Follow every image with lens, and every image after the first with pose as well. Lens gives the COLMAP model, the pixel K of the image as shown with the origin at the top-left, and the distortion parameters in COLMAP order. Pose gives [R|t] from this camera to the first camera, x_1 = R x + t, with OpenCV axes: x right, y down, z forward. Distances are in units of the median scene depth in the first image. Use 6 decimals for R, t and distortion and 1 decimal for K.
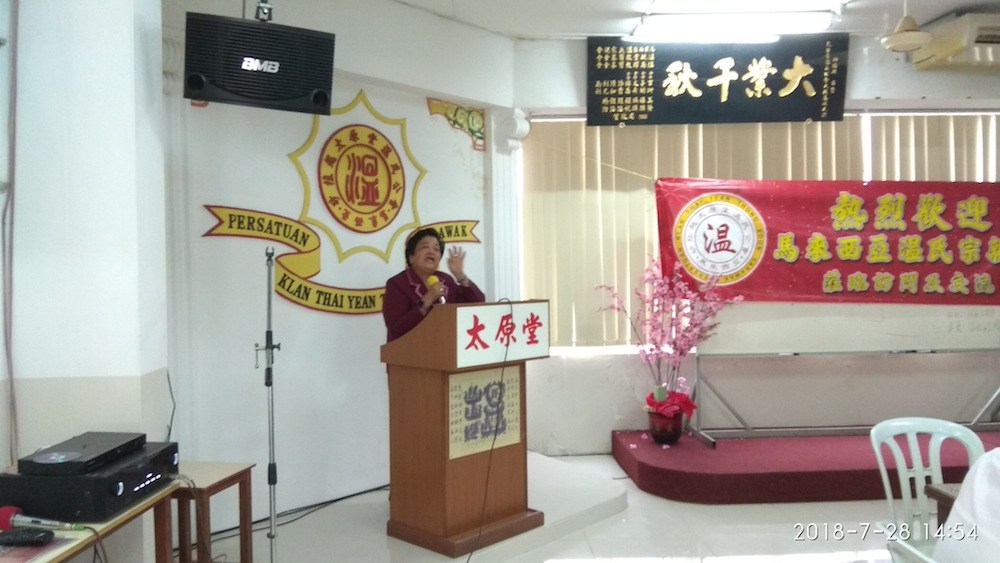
lens RADIAL K [[771.9, 0, 498.3], [0, 771.9, 280.4], [0, 0, 1]] dist [0.120970, -0.201681]
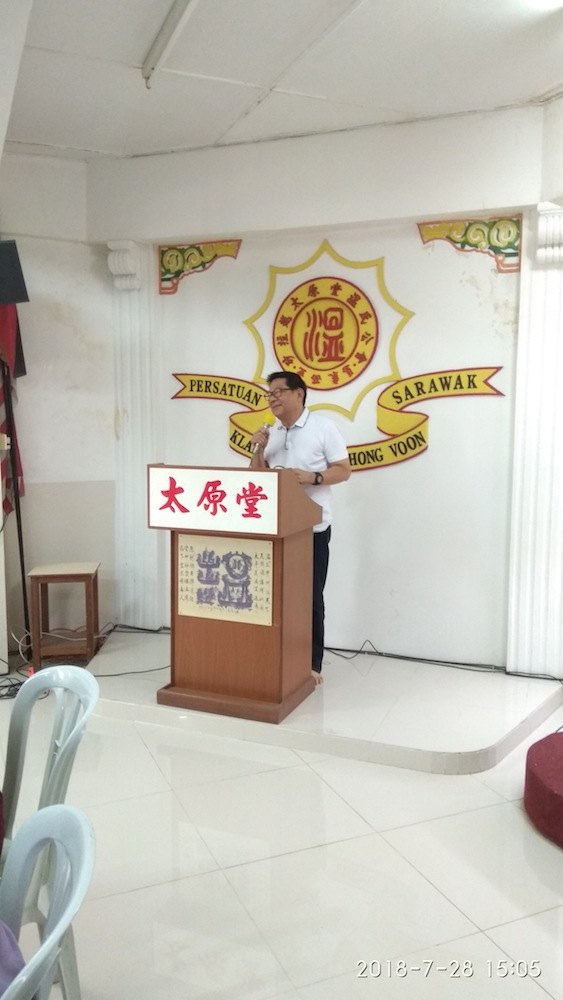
lens RADIAL K [[771.9, 0, 281.5], [0, 771.9, 500.0], [0, 0, 1]] dist [0.120970, -0.201681]
pose [[0.357954, 0.110539, -0.927173, 0.637111], [-0.023381, 0.993718, 0.109446, -0.025699], [0.933446, -0.017498, 0.358290, 0.521955]]
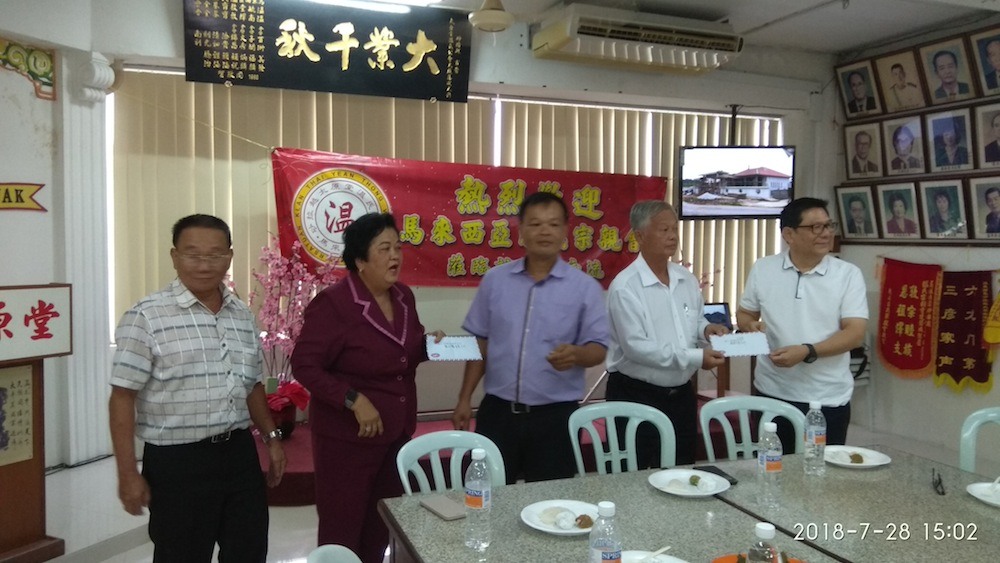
lens RADIAL K [[771.9, 0, 498.3], [0, 771.9, 280.4], [0, 0, 1]] dist [0.120970, -0.201681]
pose [[0.948937, 0.009715, 0.315316, 0.173243], [-0.019640, 0.999406, 0.028313, -0.008324], [-0.314854, -0.033060, 0.948564, 0.052866]]
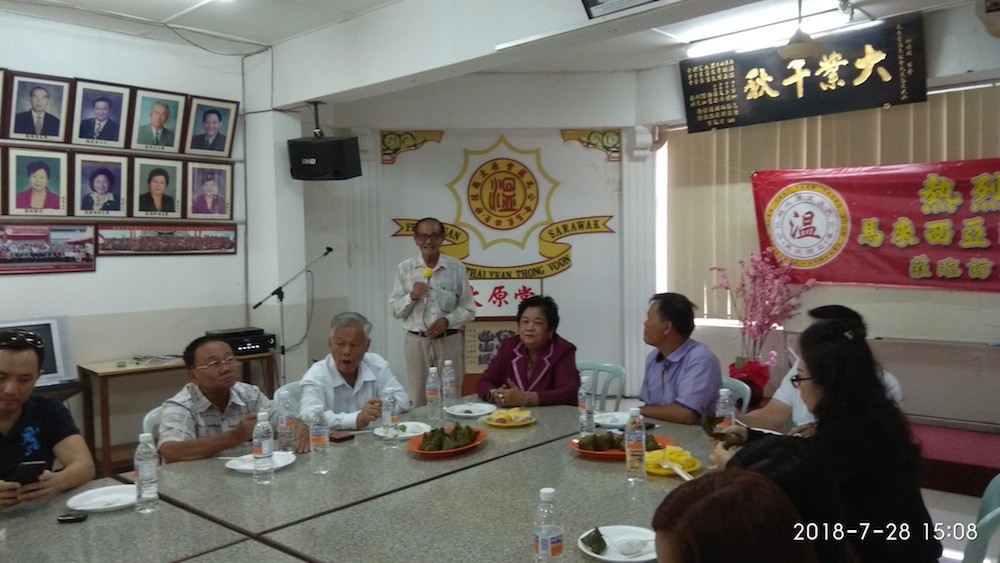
lens RADIAL K [[771.9, 0, 498.3], [0, 771.9, 280.4], [0, 0, 1]] dist [0.120970, -0.201681]
pose [[0.708655, 0.030120, -0.704912, 0.769773], [-0.003169, 0.999214, 0.039510, -0.019557], [0.705548, -0.025765, 0.708194, -0.064129]]
